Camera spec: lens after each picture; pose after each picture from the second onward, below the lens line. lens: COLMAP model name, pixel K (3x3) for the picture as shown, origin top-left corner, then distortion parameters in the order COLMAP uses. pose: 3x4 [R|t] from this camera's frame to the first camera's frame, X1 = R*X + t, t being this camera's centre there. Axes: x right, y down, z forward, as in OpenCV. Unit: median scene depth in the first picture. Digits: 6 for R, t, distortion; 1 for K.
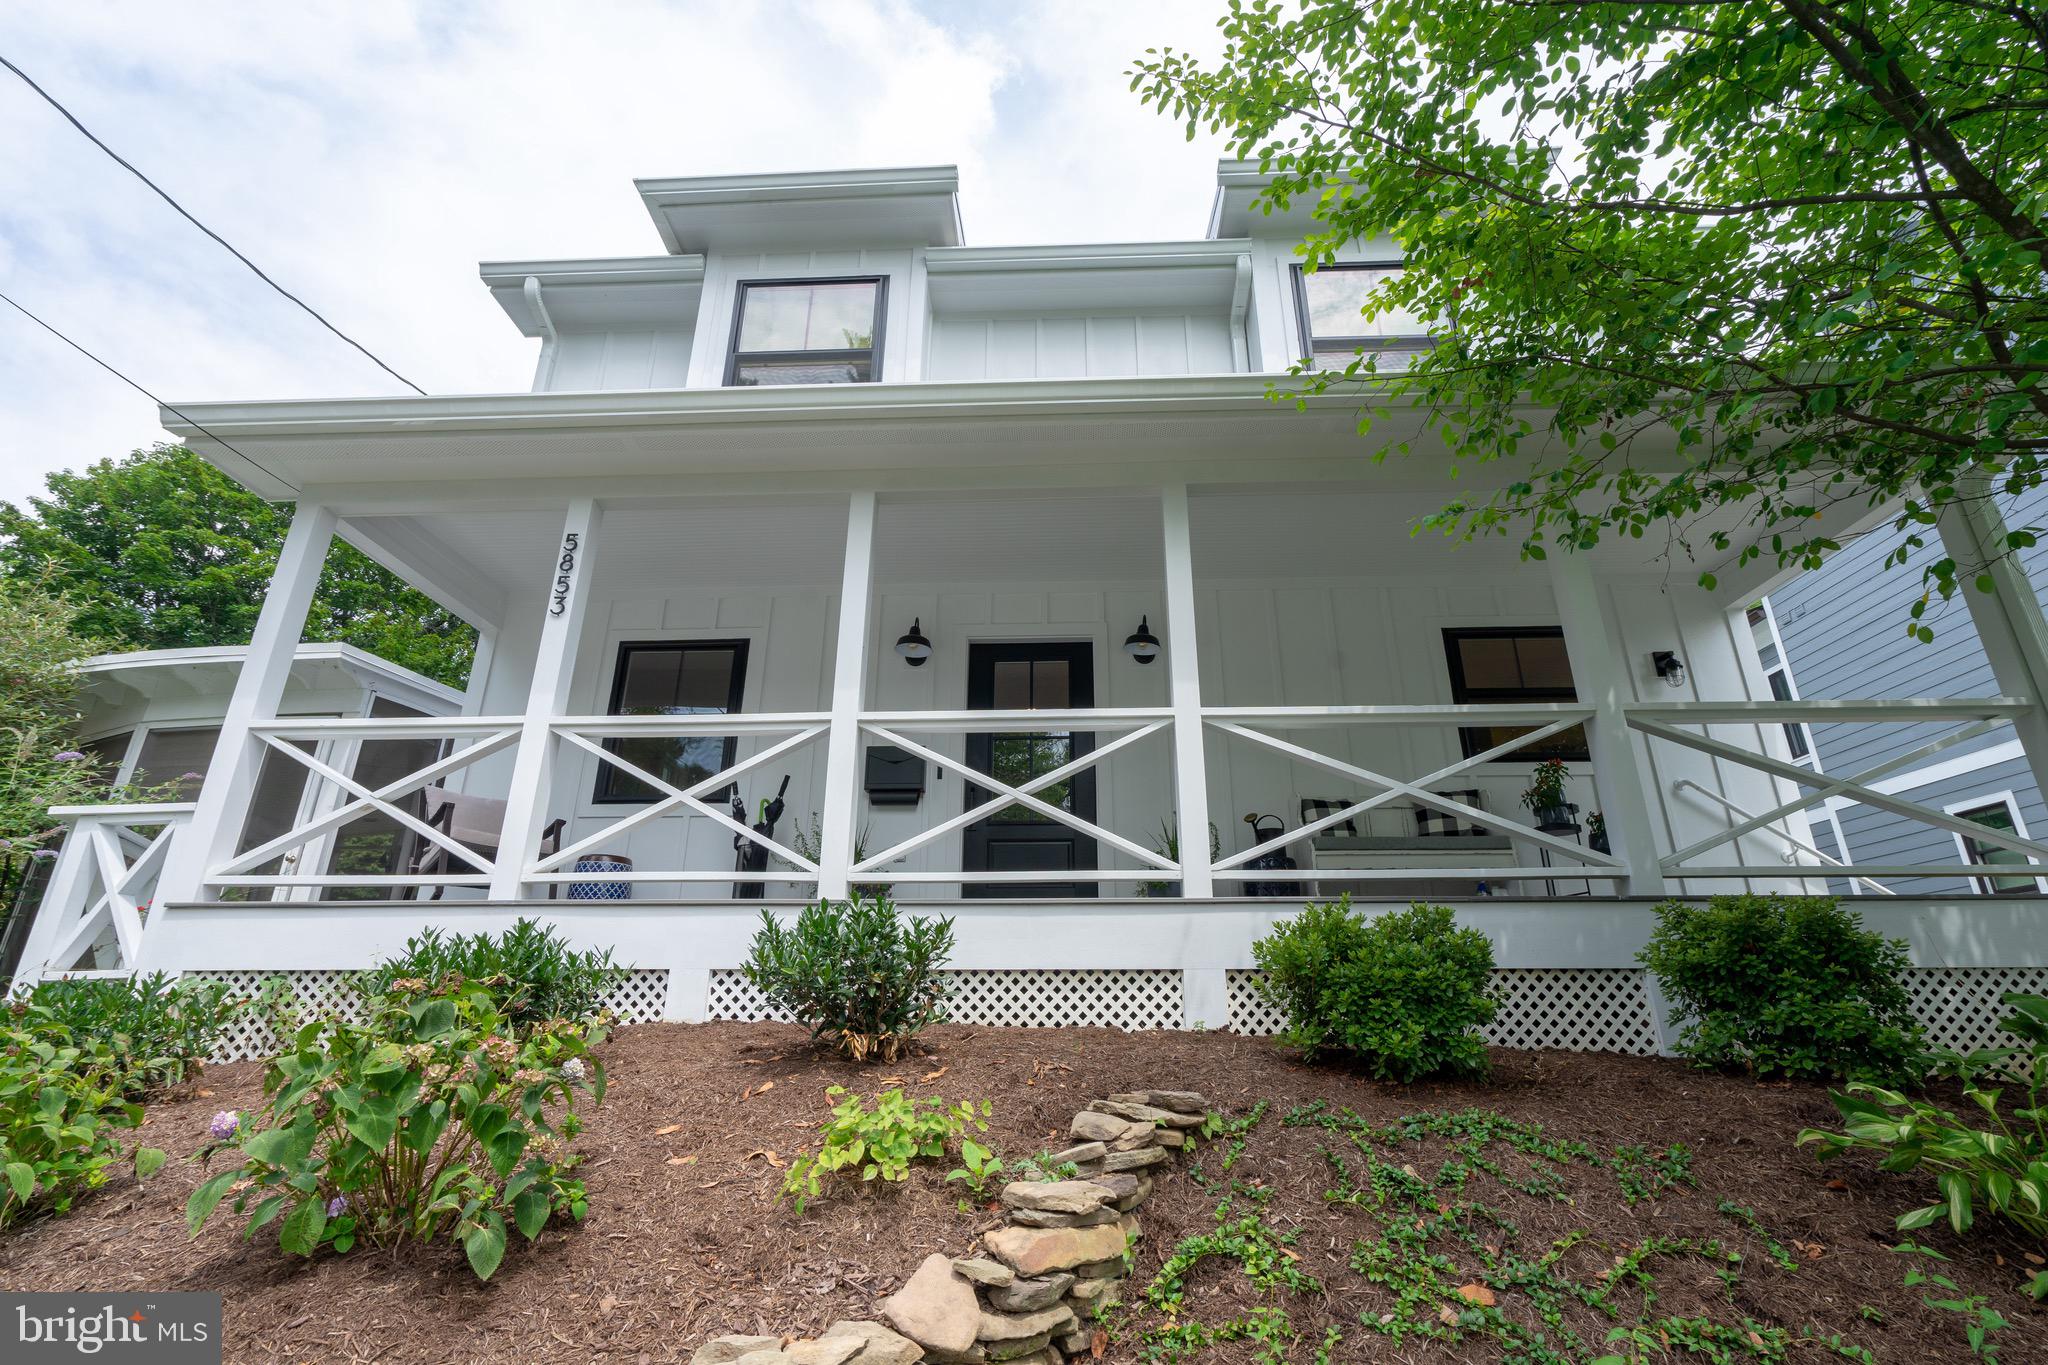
lens RADIAL K [[920.4, 0, 1025.3], [0, 920.4, 681.4], [0, 0, 1]] dist [-0.001015, 0.001420]
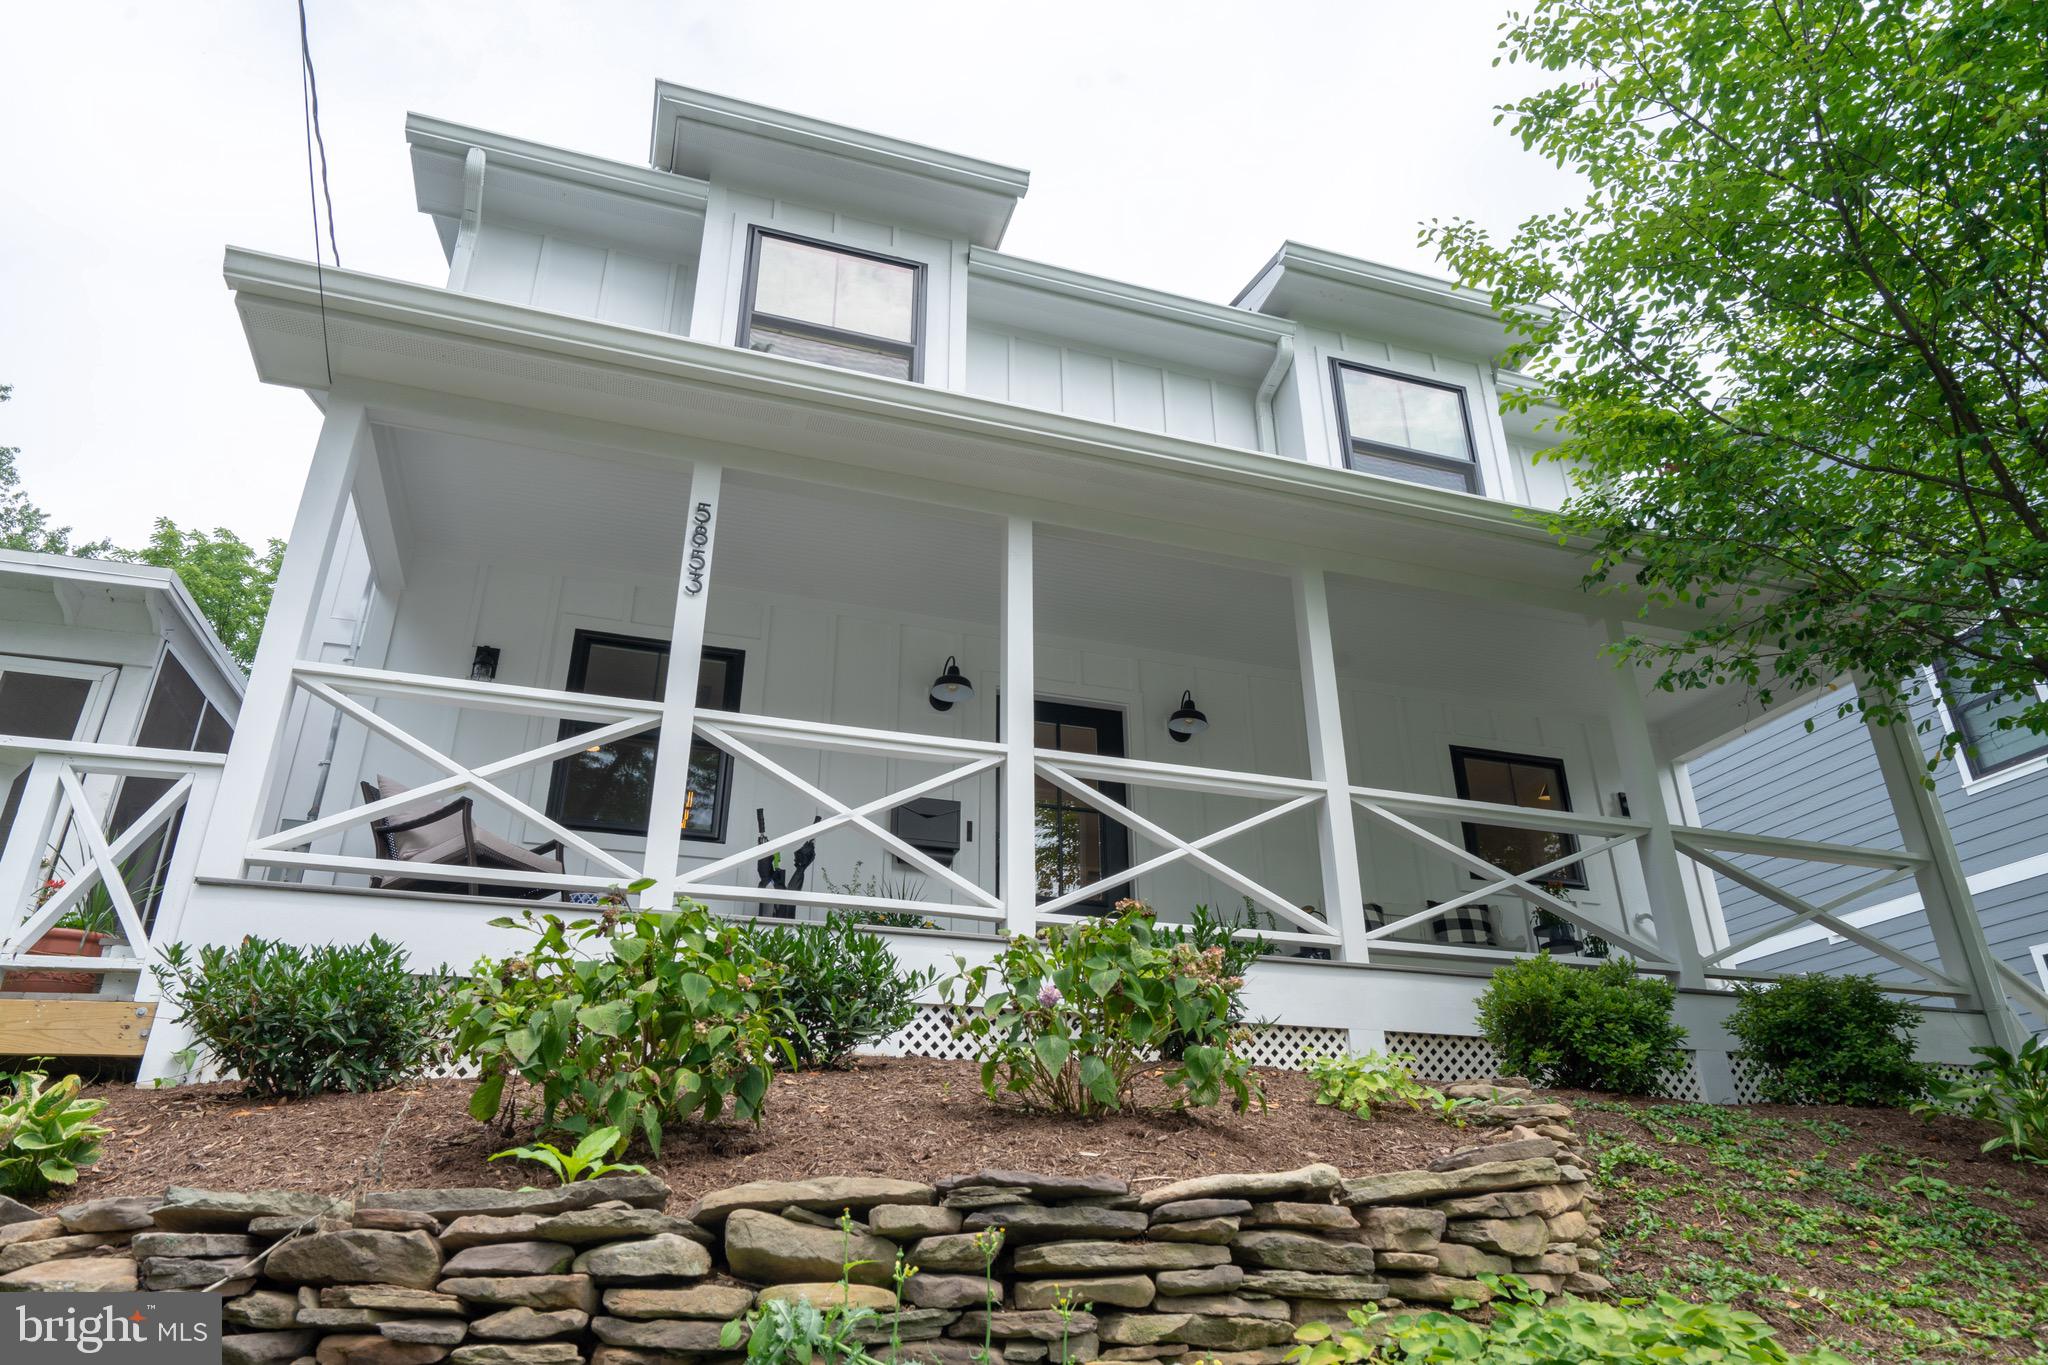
lens RADIAL K [[1298.3, 0, 1021.9], [0, 1298.3, 681.4], [0, 0, 1]] dist [0.011227, -0.001800]
pose [[0.935319, 0.144517, 0.322945, -0.597019], [-0.116321, 0.987638, -0.105075, 0.101375], [-0.334138, 0.060713, 0.940567, -0.245564]]
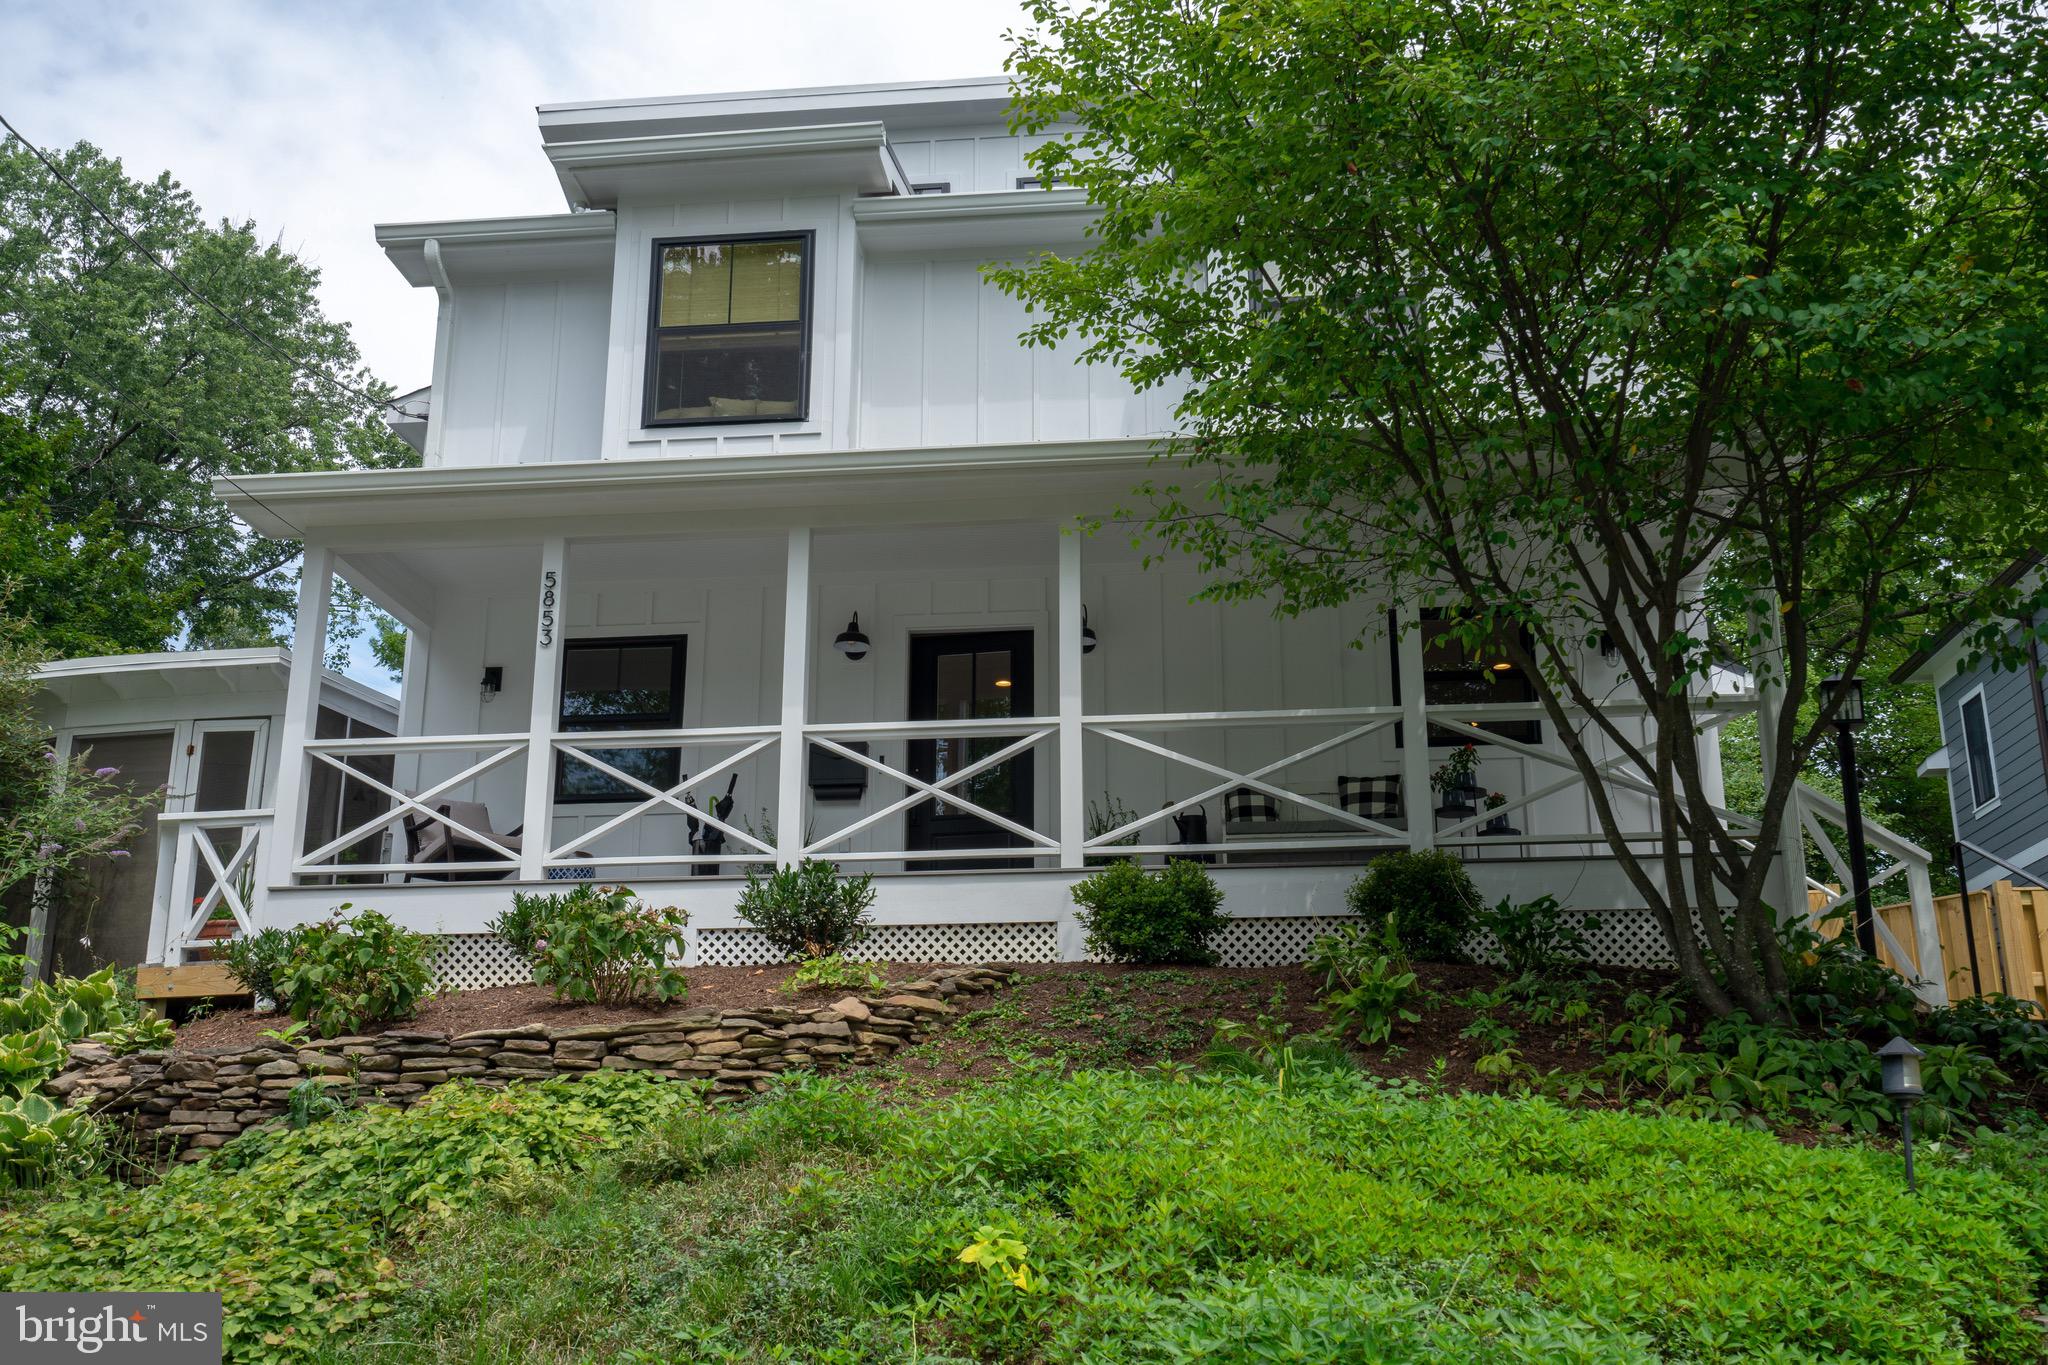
lens RADIAL K [[2008.4, 0, 1027.5], [0, 2008.4, 681.5], [0, 0, 1]] dist [0.002659, 0.000000]
pose [[0.998107, -0.021477, -0.057632, 0.251895], [0.025888, 0.996702, 0.076909, -0.206553], [0.055790, -0.078255, 0.995371, -1.516525]]
